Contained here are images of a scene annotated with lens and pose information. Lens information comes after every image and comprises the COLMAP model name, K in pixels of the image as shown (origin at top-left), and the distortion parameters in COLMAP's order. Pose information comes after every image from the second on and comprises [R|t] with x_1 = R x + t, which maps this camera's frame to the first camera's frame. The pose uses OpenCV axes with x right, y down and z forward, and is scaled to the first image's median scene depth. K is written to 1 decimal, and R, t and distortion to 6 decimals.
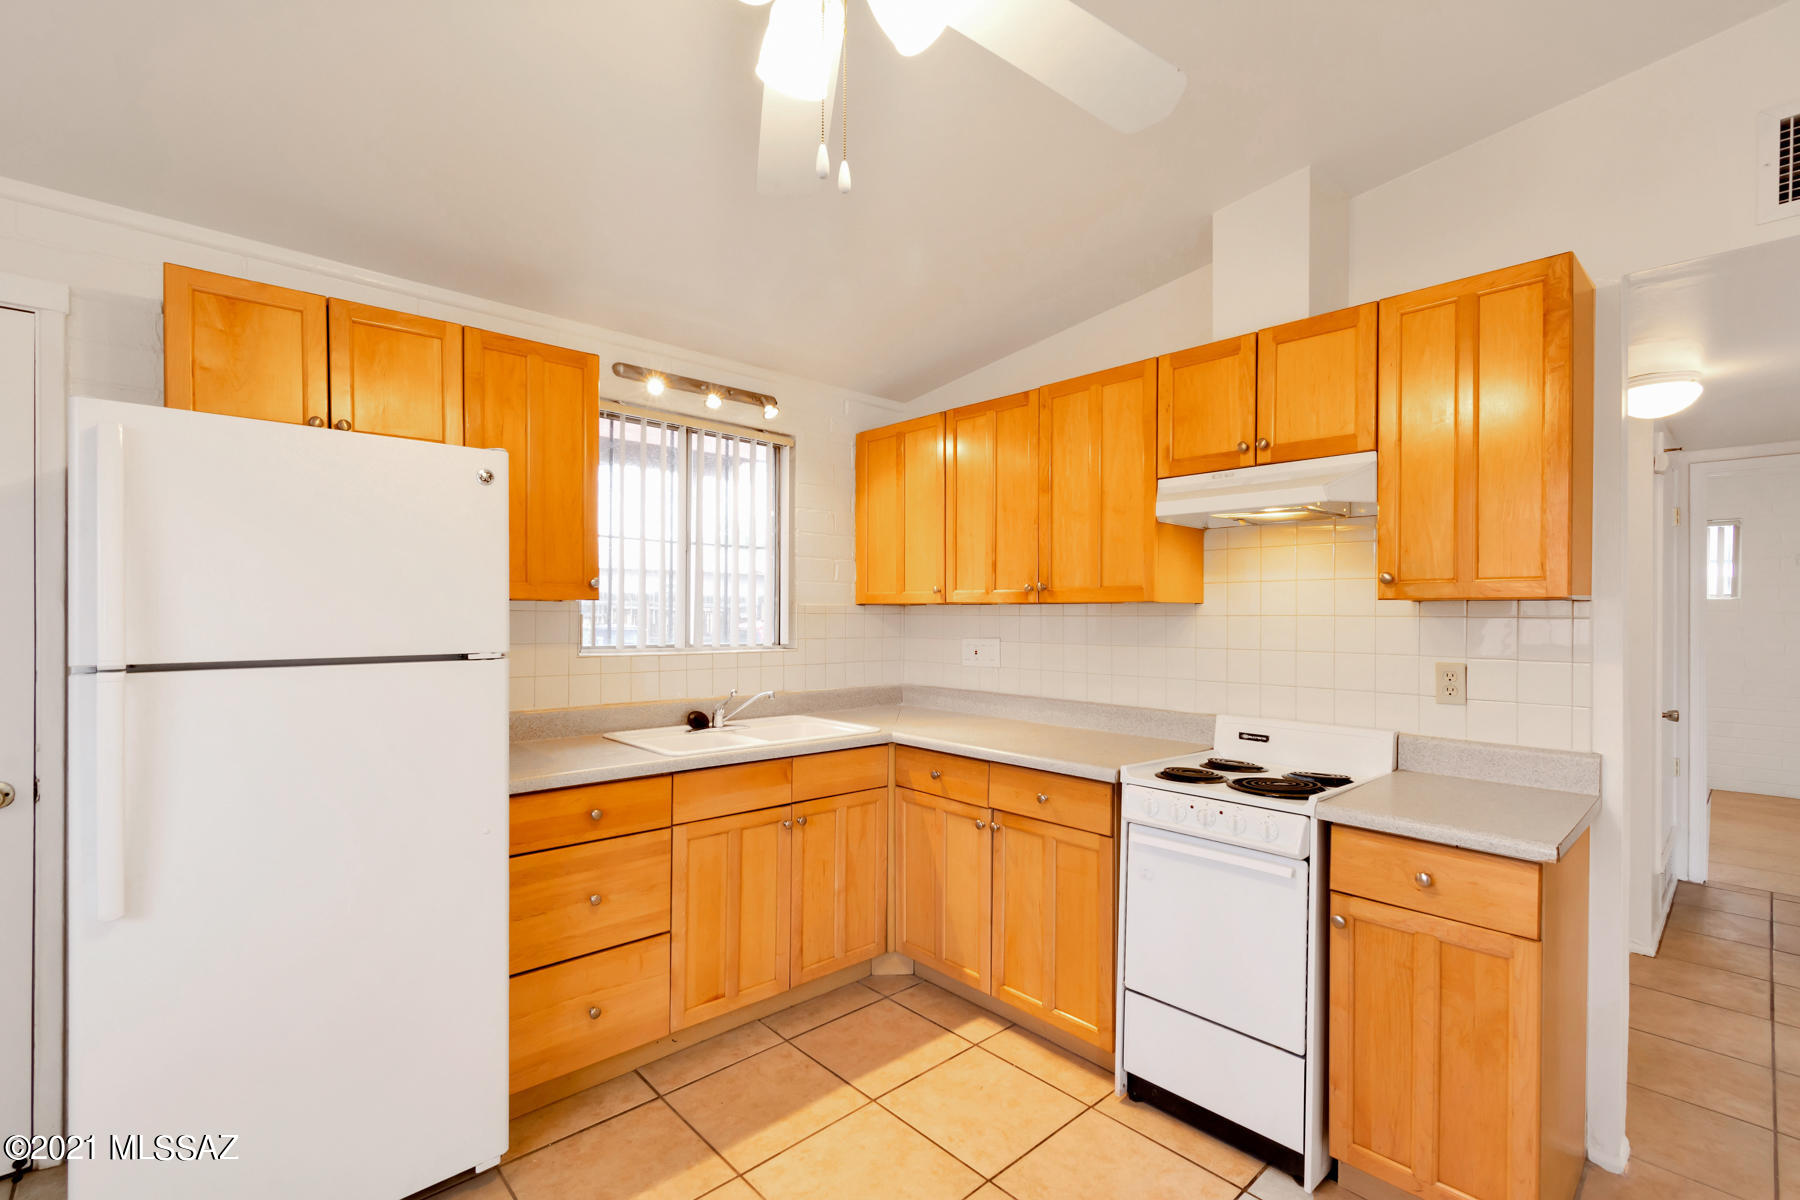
lens RADIAL K [[796.7, 0, 902.6], [0, 796.7, 614.2], [0, 0, 1]] dist [0.000703, 0.000480]
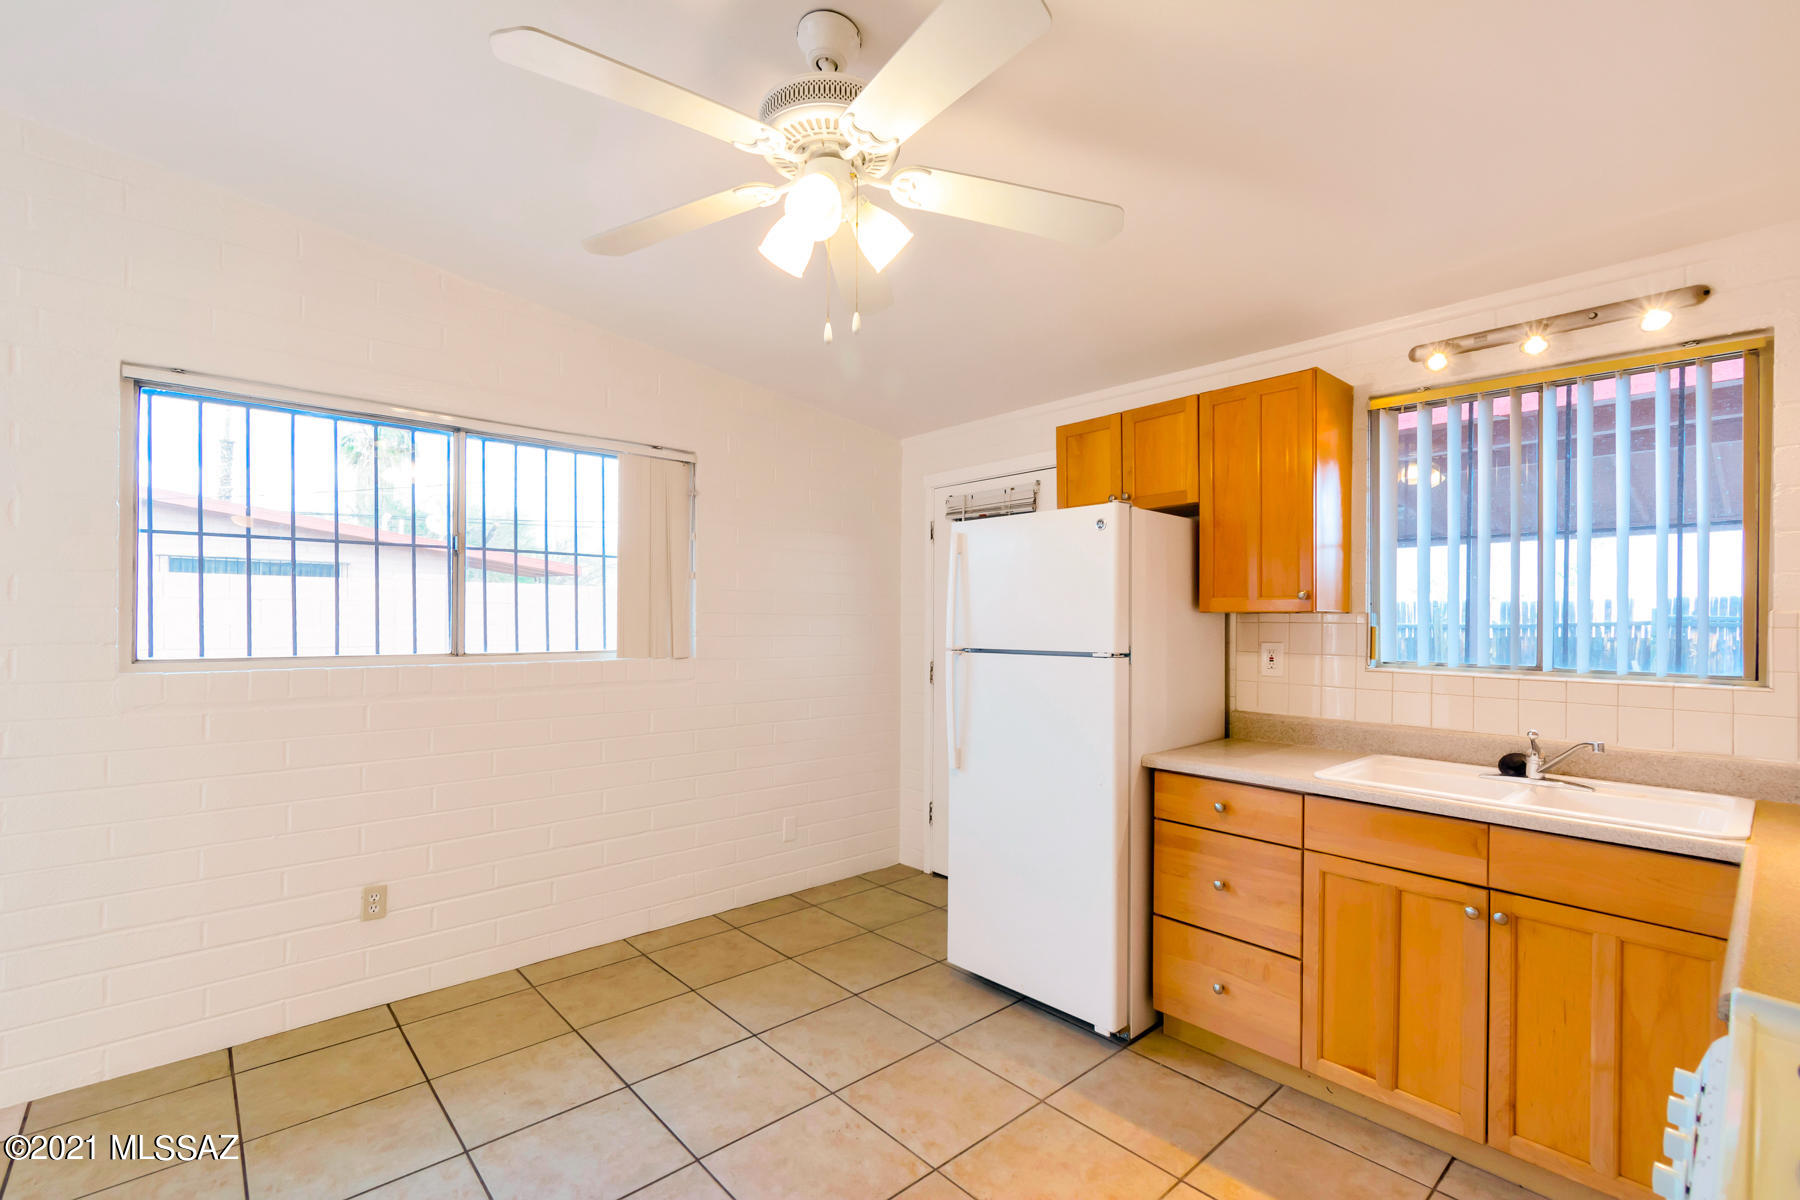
lens RADIAL K [[796.7, 0, 902.7], [0, 796.7, 607.0], [0, 0, 1]] dist [0.000703, 0.000480]
pose [[-0.006874, -0.019828, -0.999780, 0.647591], [-0.009141, 0.999763, -0.019765, 0.000497], [0.999935, 0.009003, -0.007054, 0.509535]]
